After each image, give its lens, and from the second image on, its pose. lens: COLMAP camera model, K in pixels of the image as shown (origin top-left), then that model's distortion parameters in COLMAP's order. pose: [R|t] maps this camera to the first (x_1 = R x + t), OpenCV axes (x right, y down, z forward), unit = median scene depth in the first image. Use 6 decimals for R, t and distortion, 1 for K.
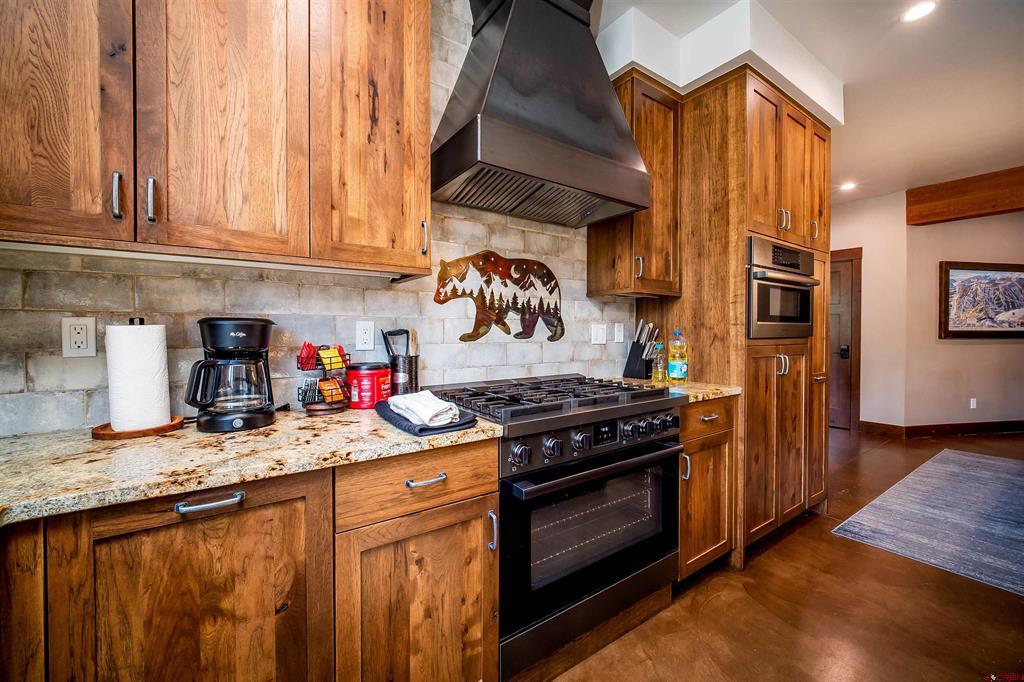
lens RADIAL K [[410.9, 0, 509.3], [0, 410.9, 335.9], [0, 0, 1]] dist [-0.001037, 0.000432]
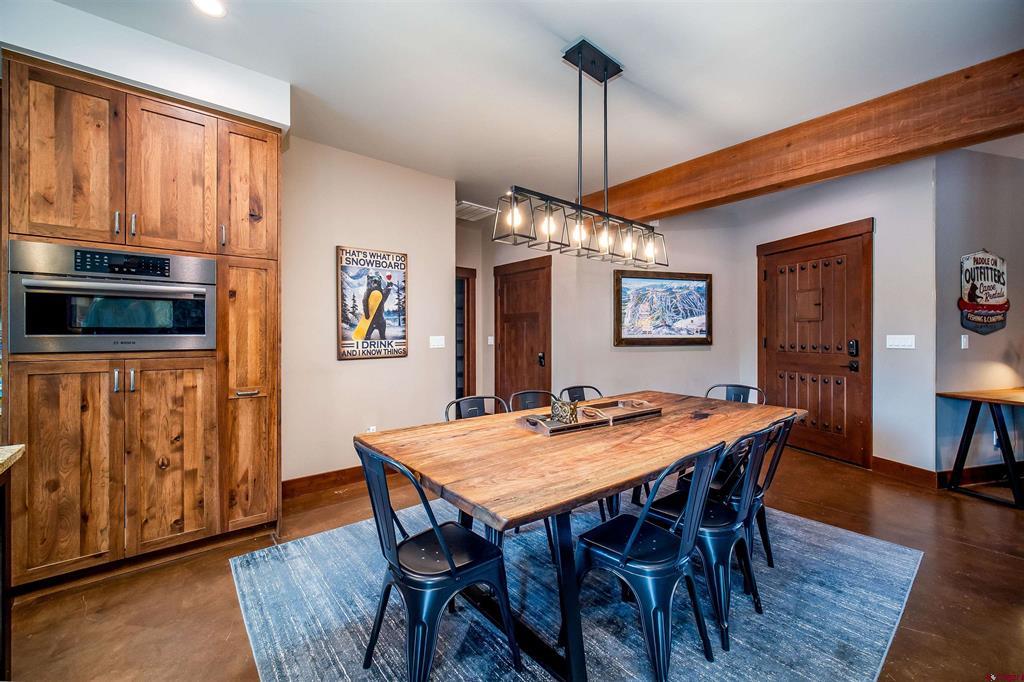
lens RADIAL K [[410.9, 0, 491.5], [0, 410.9, 335.4], [0, 0, 1]] dist [-0.001037, 0.000432]
pose [[0.997111, -0.002698, 0.075908, 0.658777], [0.003678, 0.999912, -0.012781, -0.007295], [-0.075866, 0.013024, 0.997033, 0.010875]]
